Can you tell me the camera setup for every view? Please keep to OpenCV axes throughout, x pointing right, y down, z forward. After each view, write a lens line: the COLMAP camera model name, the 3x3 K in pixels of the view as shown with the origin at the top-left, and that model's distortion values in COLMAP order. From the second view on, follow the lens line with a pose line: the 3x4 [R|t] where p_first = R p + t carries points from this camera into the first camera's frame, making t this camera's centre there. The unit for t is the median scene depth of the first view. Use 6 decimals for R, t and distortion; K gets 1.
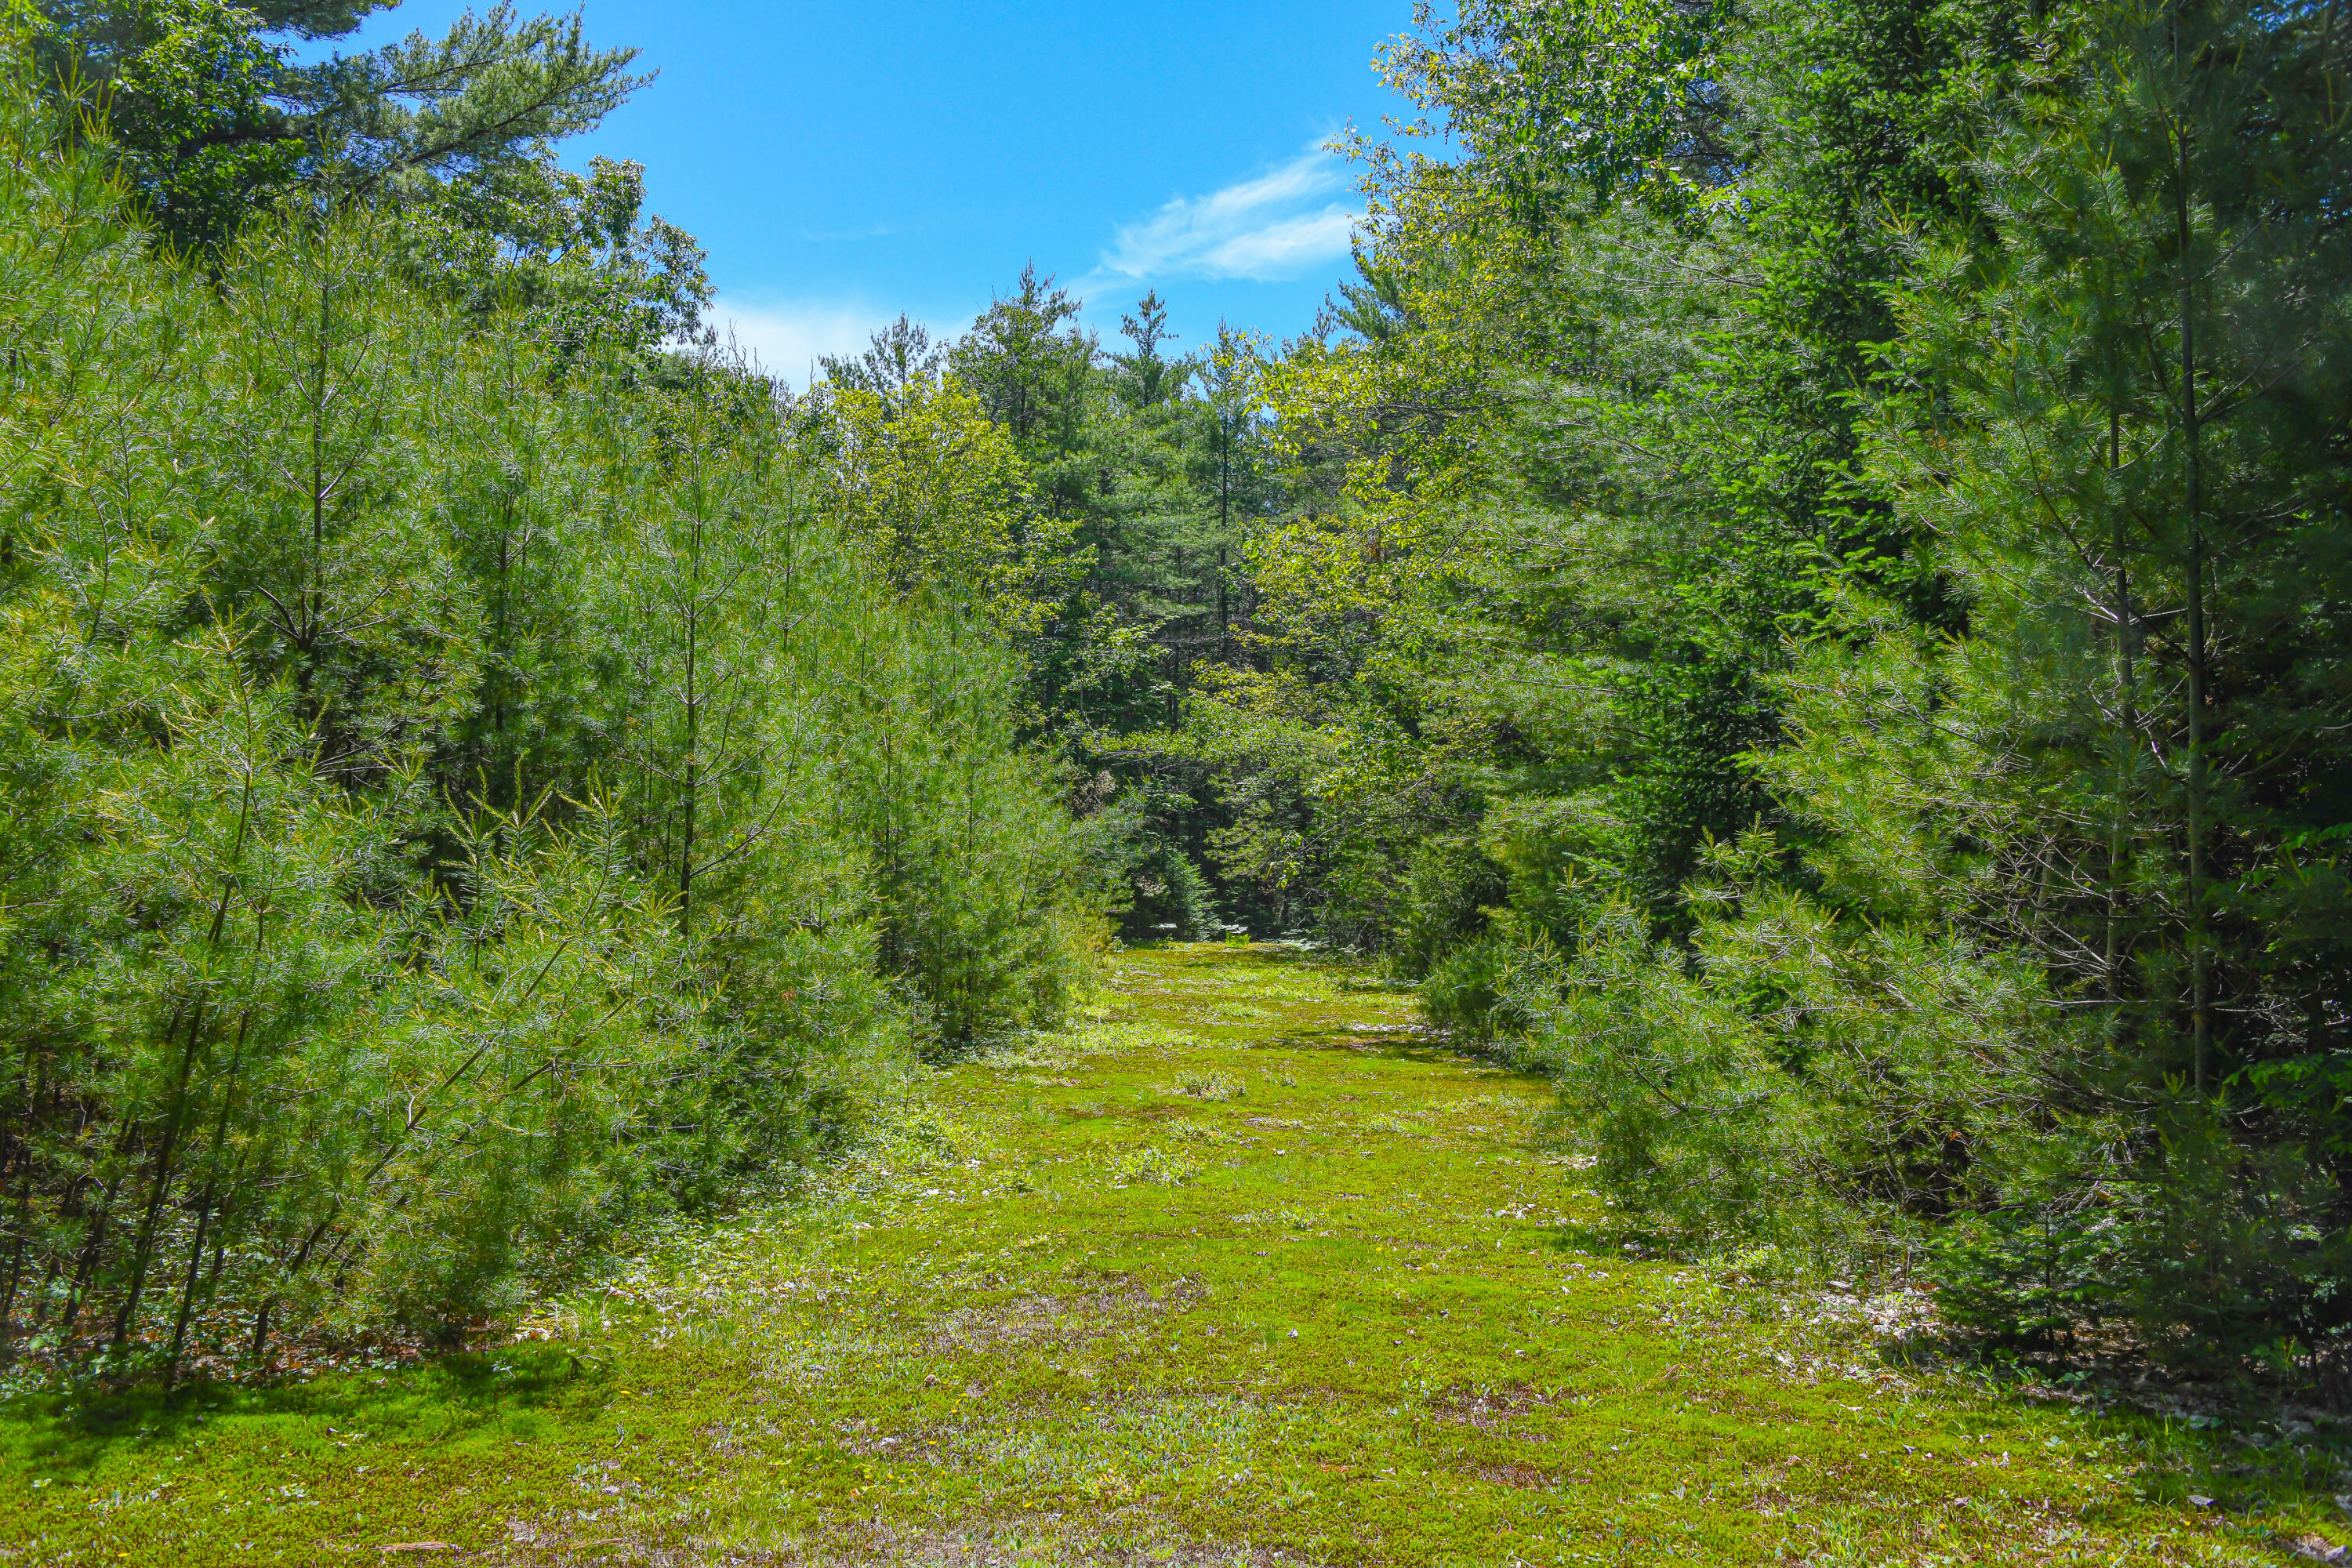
lens RADIAL K [[2187.0, 0, 1178.9], [0, 2187.0, 785.1], [0, 0, 1]] dist [-0.000970, 0.000000]
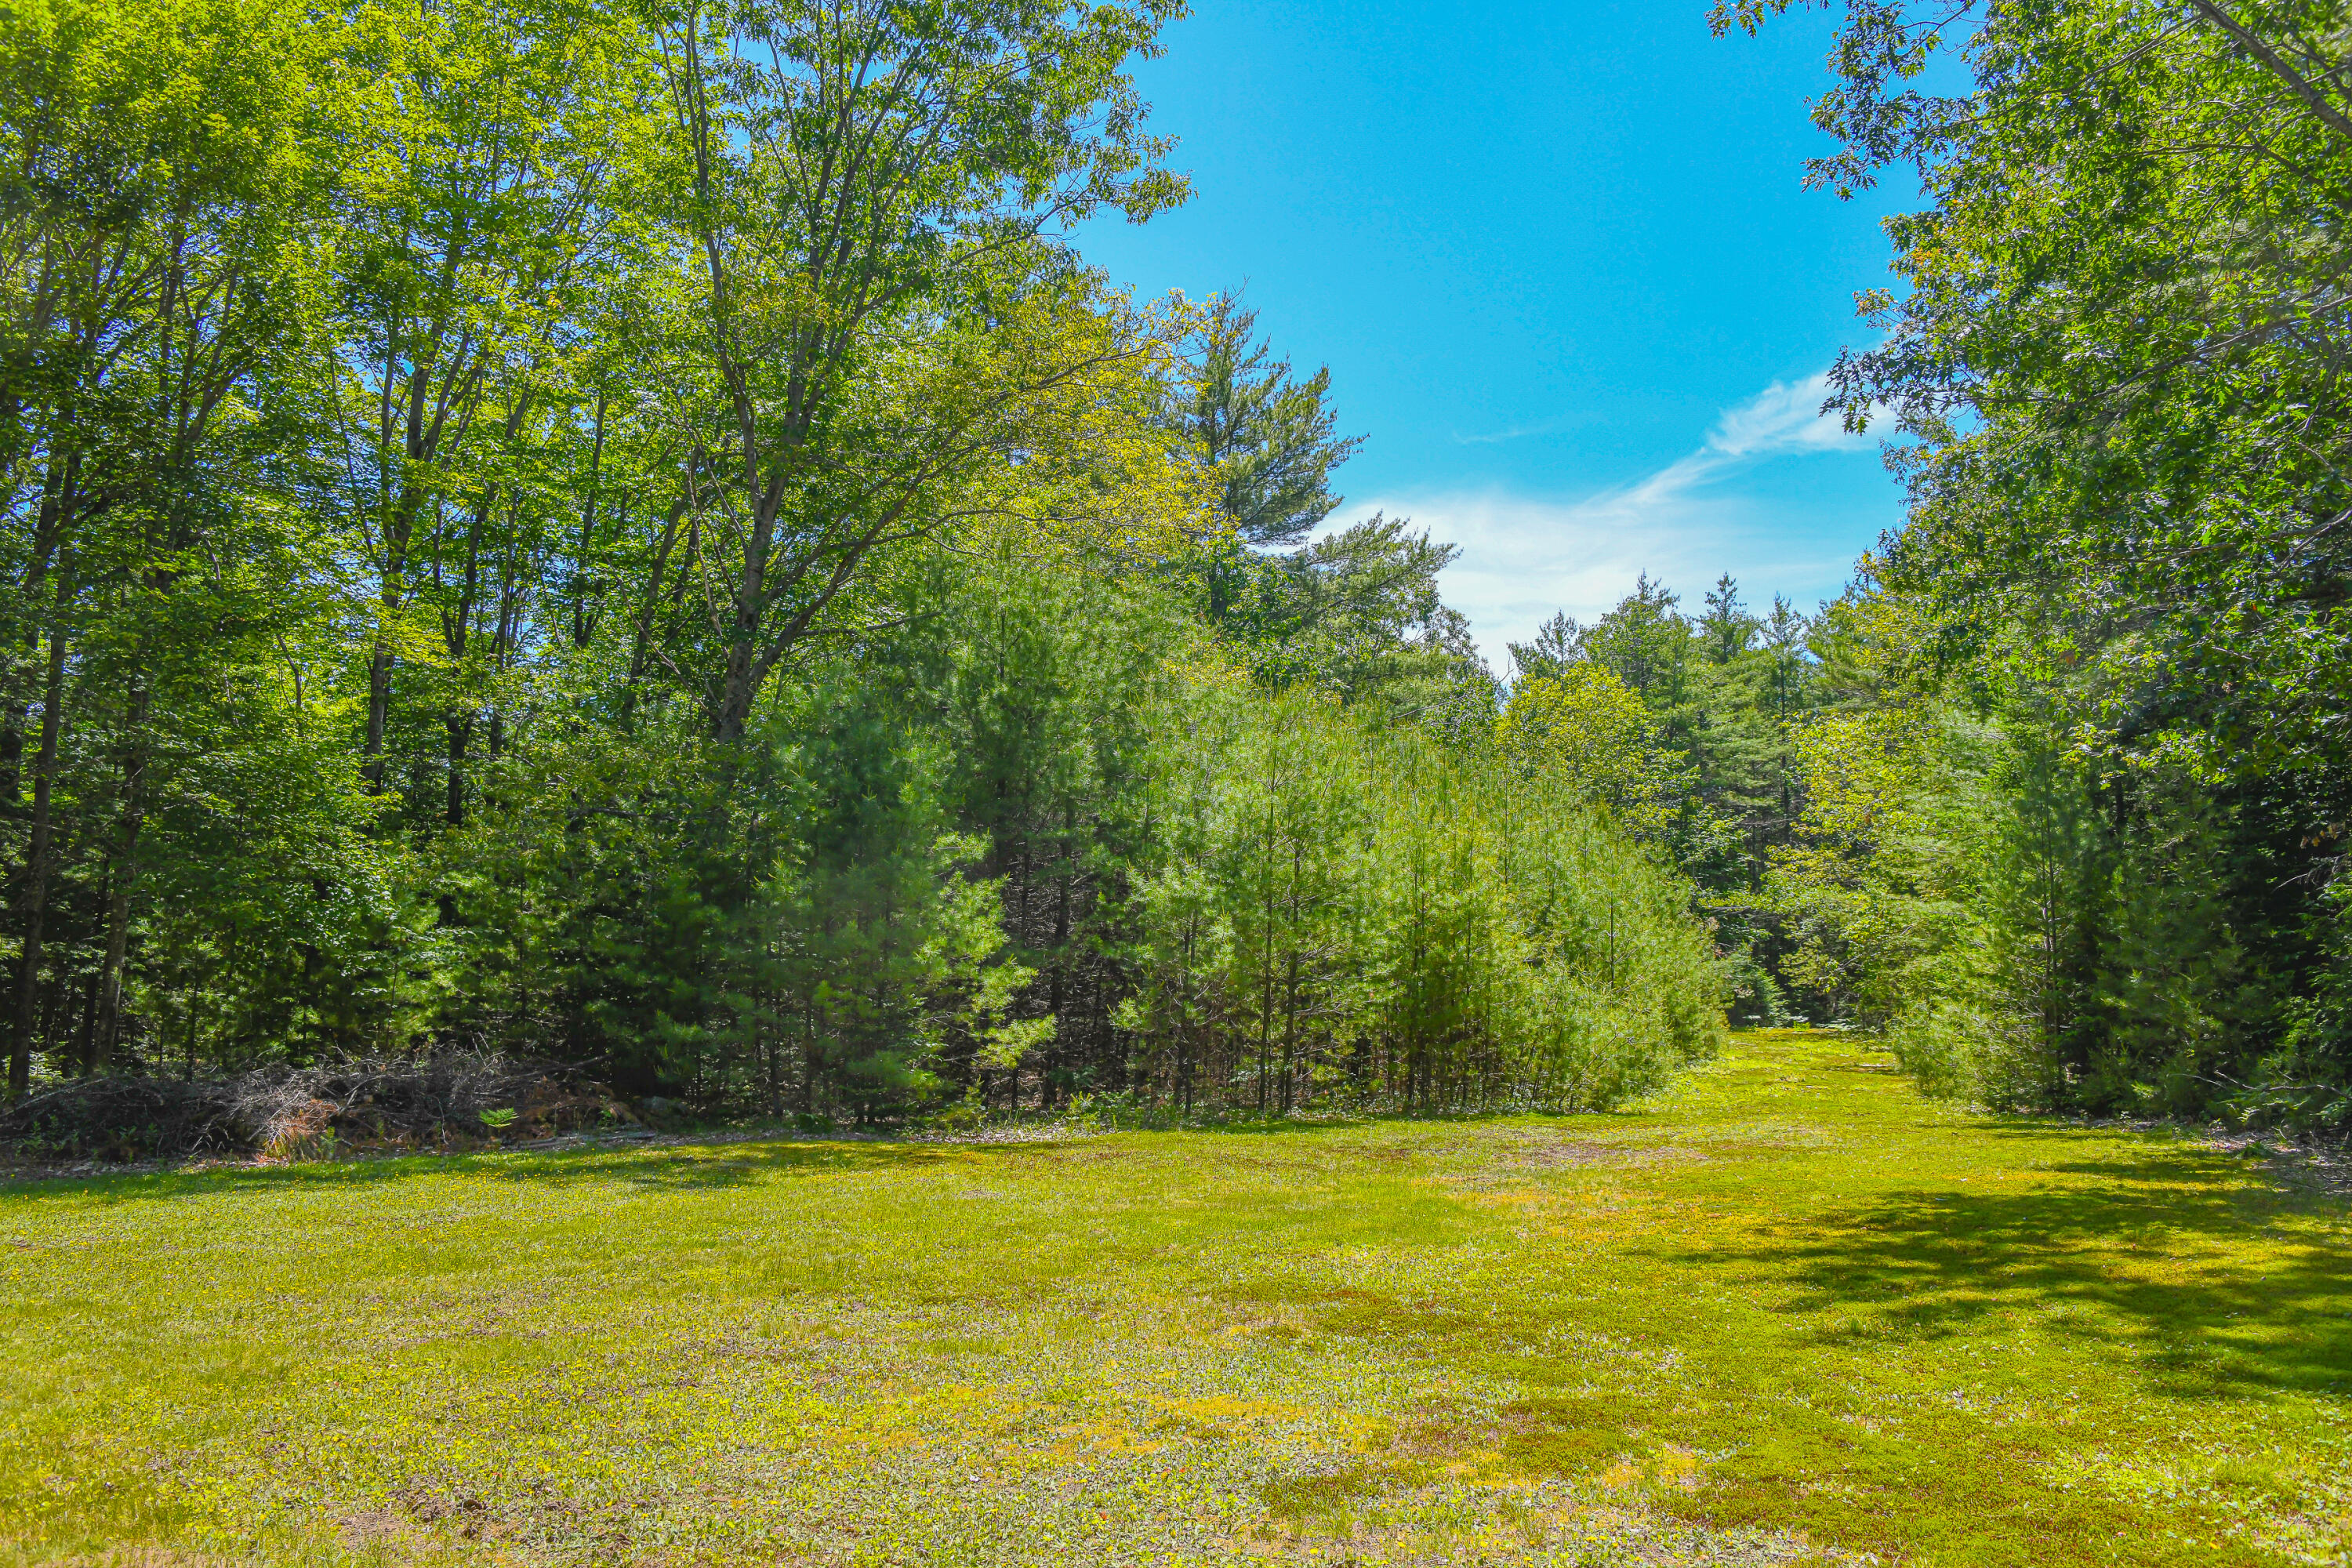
lens RADIAL K [[1908.5, 0, 1176.2], [0, 1908.5, 782.9], [0, 0, 1]] dist [-0.146964, 0.069935]
pose [[0.957441, -0.029845, -0.287080, -0.009637], [0.012052, 0.997906, -0.063549, -0.019357], [0.288376, 0.057385, 0.955796, -0.362912]]
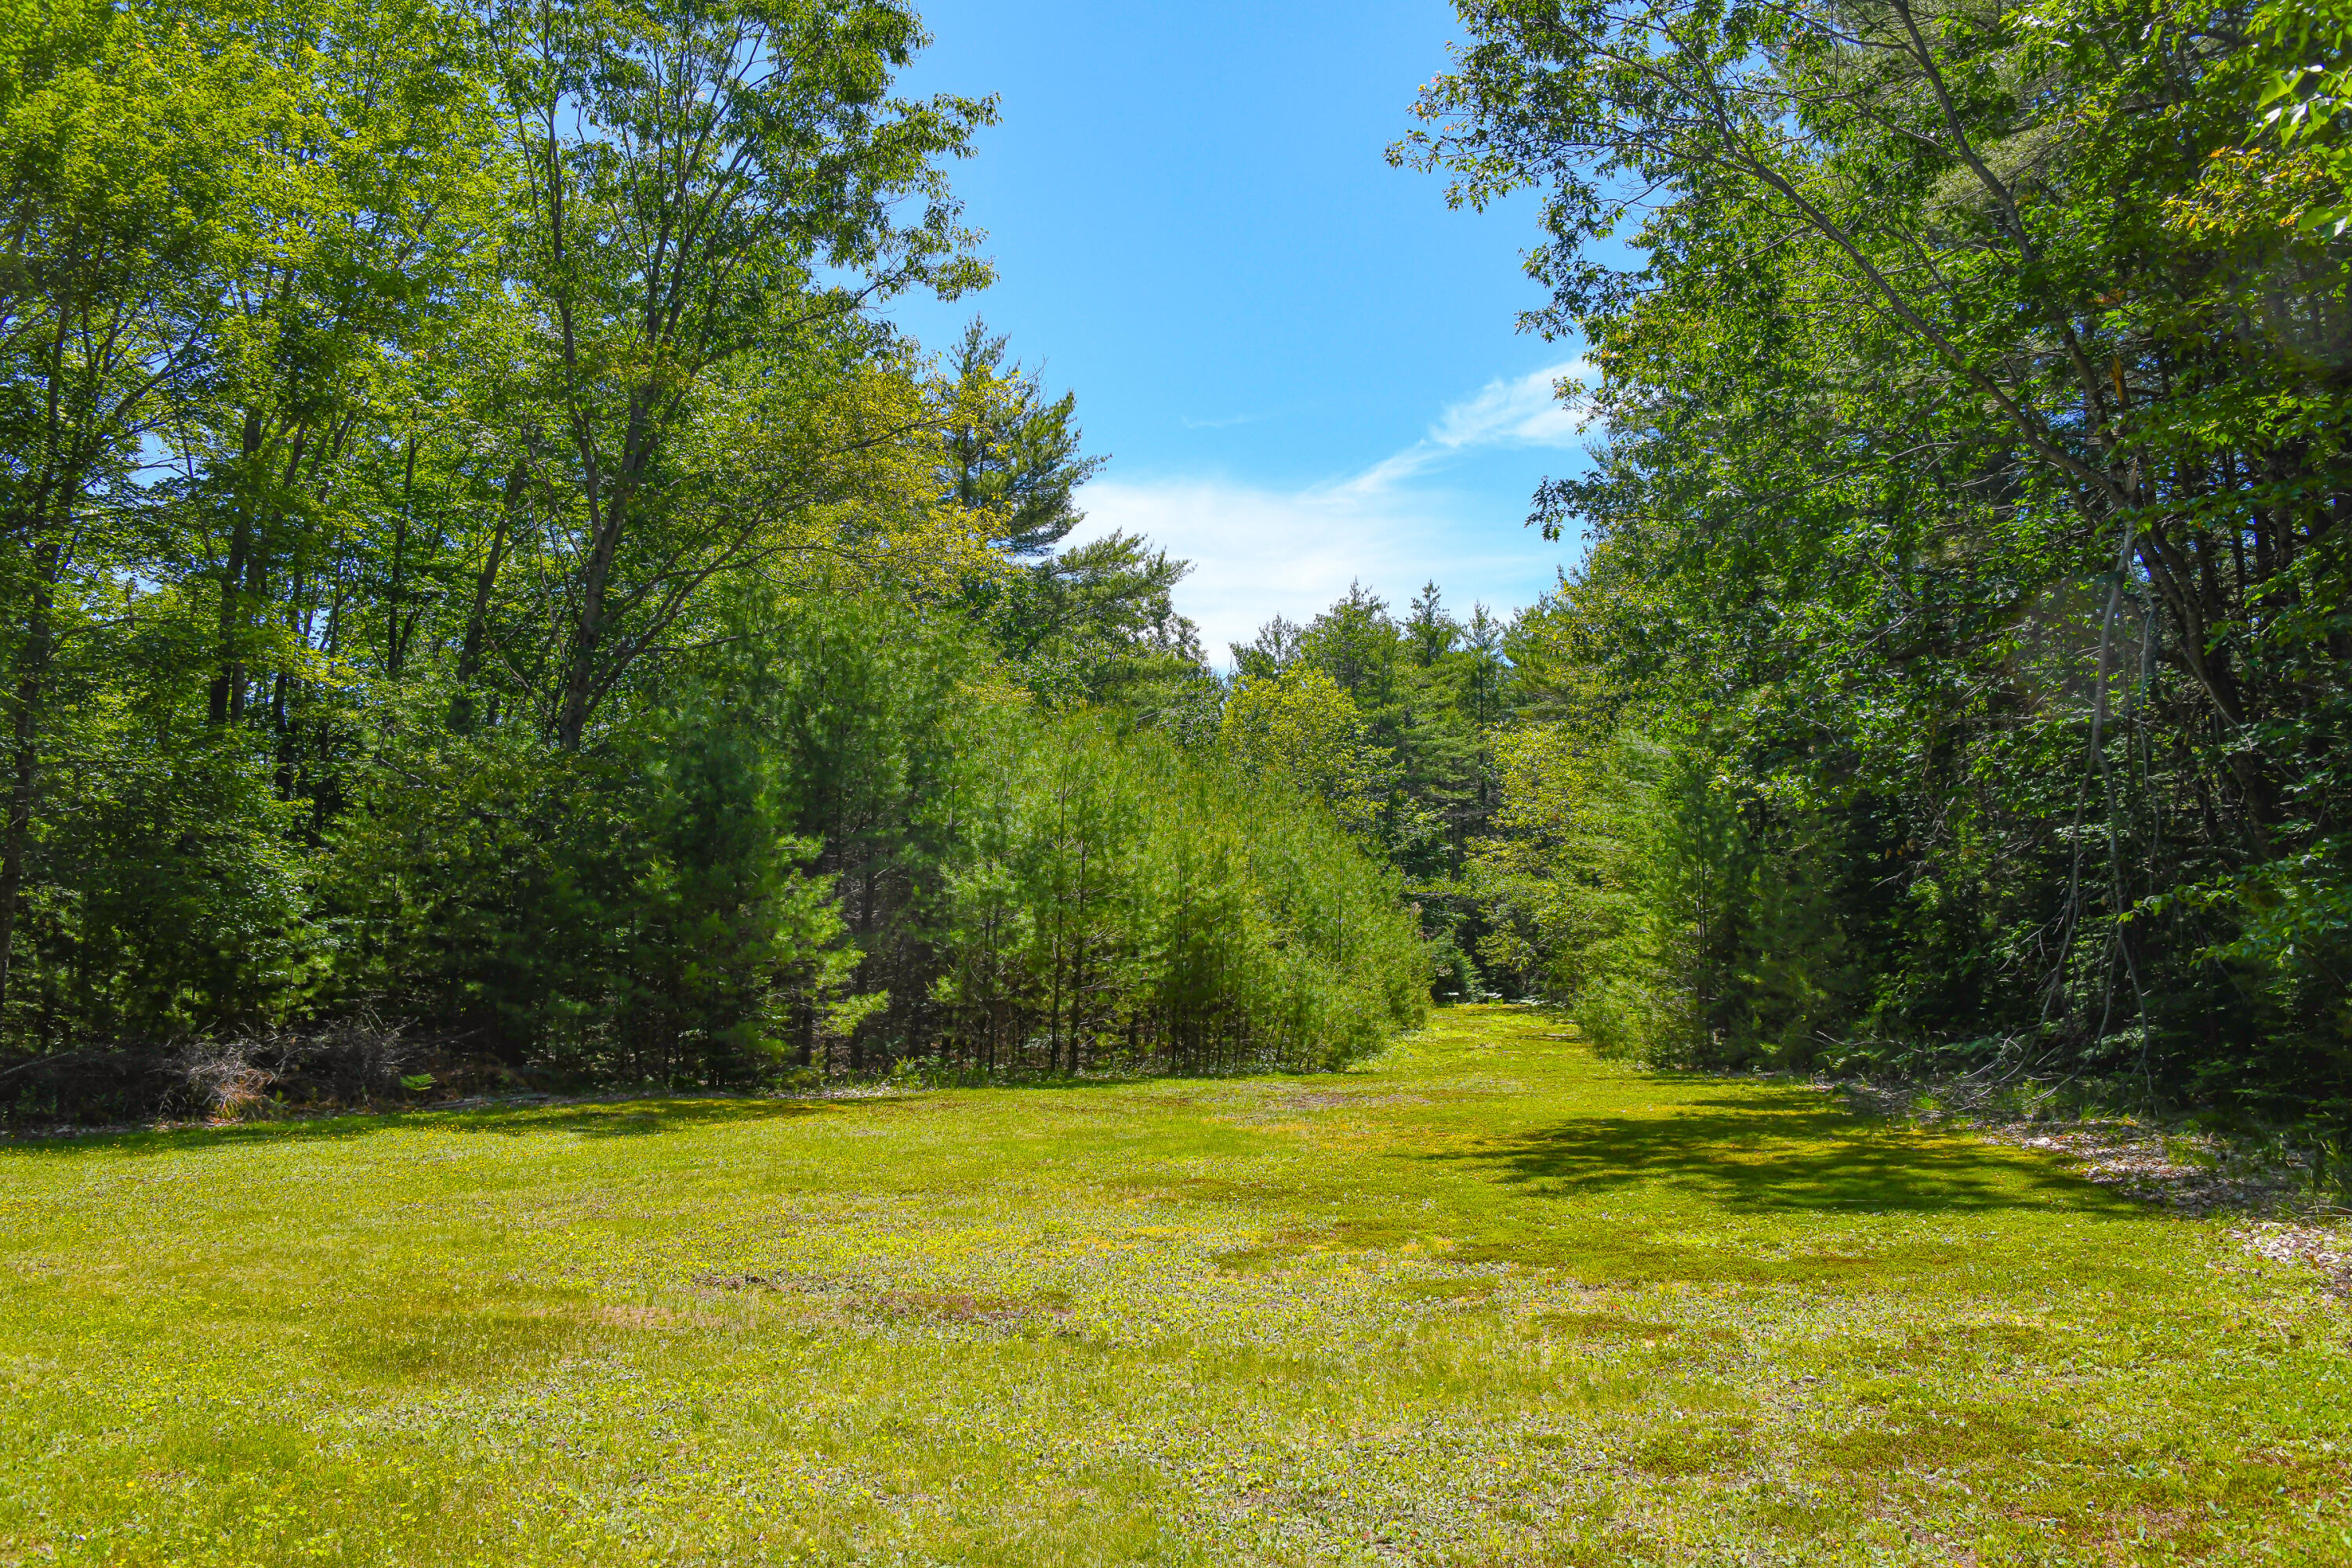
lens RADIAL K [[1908.5, 0, 1178.7], [0, 1908.5, 786.5], [0, 0, 1]] dist [-0.146964, 0.069935]
pose [[0.990753, -0.017698, -0.134518, -0.014227], [0.011127, 0.998715, -0.049448, -0.022970], [0.135220, 0.047494, 0.989677, -0.444683]]
